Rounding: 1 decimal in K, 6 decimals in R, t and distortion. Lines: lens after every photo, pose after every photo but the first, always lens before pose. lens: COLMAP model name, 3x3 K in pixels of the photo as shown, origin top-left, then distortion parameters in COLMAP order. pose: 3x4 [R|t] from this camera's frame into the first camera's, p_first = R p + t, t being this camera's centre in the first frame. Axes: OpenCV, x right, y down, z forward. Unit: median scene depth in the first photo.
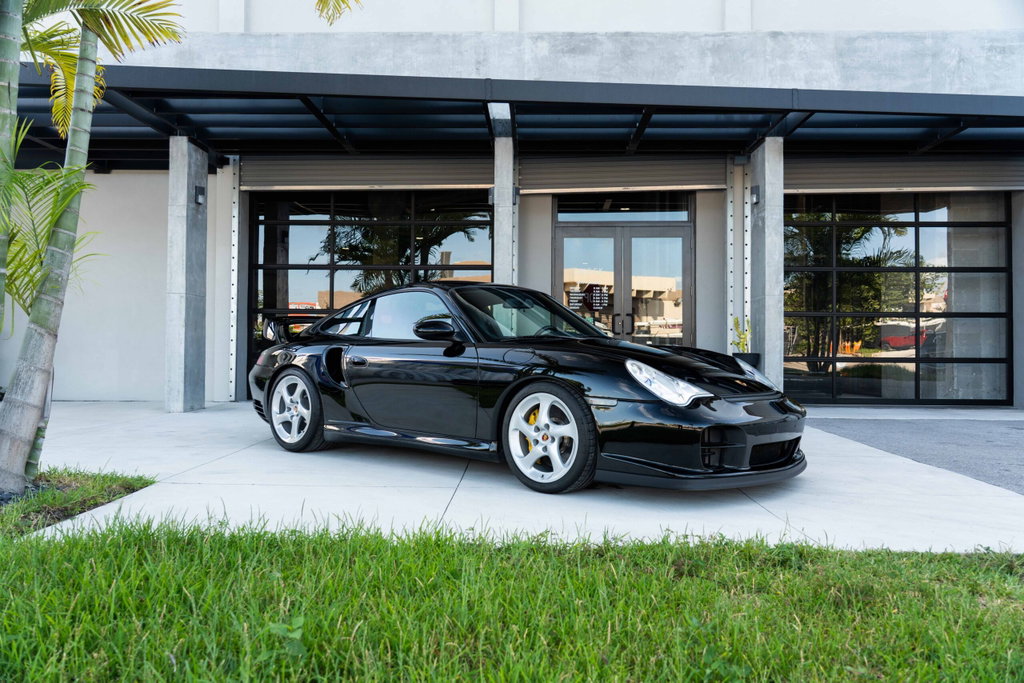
lens RADIAL K [[818.9, 0, 512.0], [0, 818.9, 341.5], [0, 0, 1]] dist [-0.000544, 0.001762]
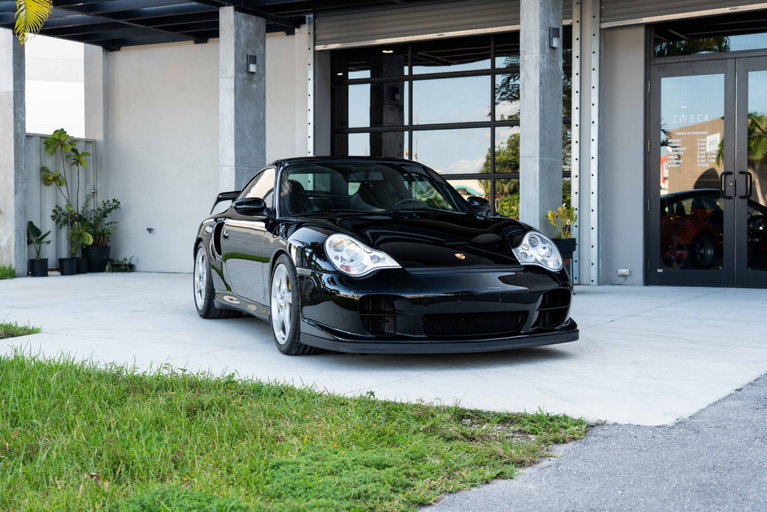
lens RADIAL K [[1144.2, 0, 383.5], [0, 1144.2, 256.0], [0, 0, 1]] dist [0.008928, -0.017422]
pose [[0.875204, 0.008495, -0.483680, 0.425713], [0.011737, 0.999179, 0.038787, -0.001418], [0.483612, -0.039624, 0.874385, -0.125671]]
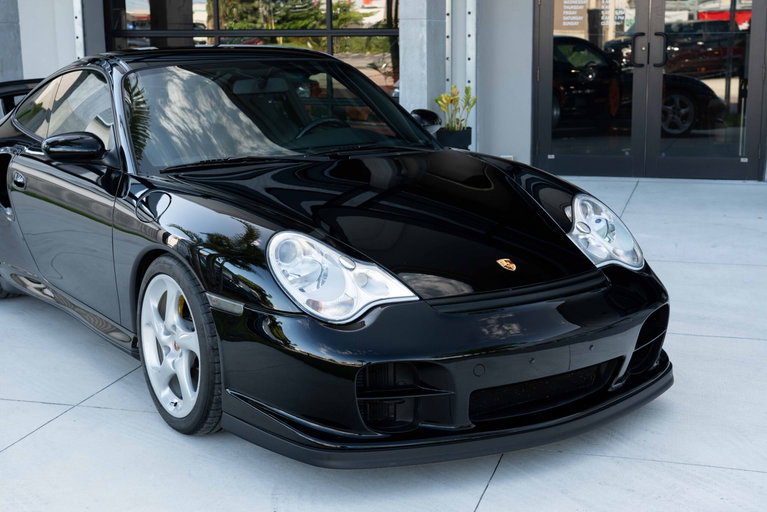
lens RADIAL K [[1144.2, 0, 383.5], [0, 1144.2, 256.0], [0, 0, 1]] dist [0.008928, -0.017422]
pose [[0.966756, 0.036939, -0.253017, 0.192022], [0.015777, 0.979008, 0.203213, -0.056285], [0.255212, -0.200449, 0.945879, 0.119573]]
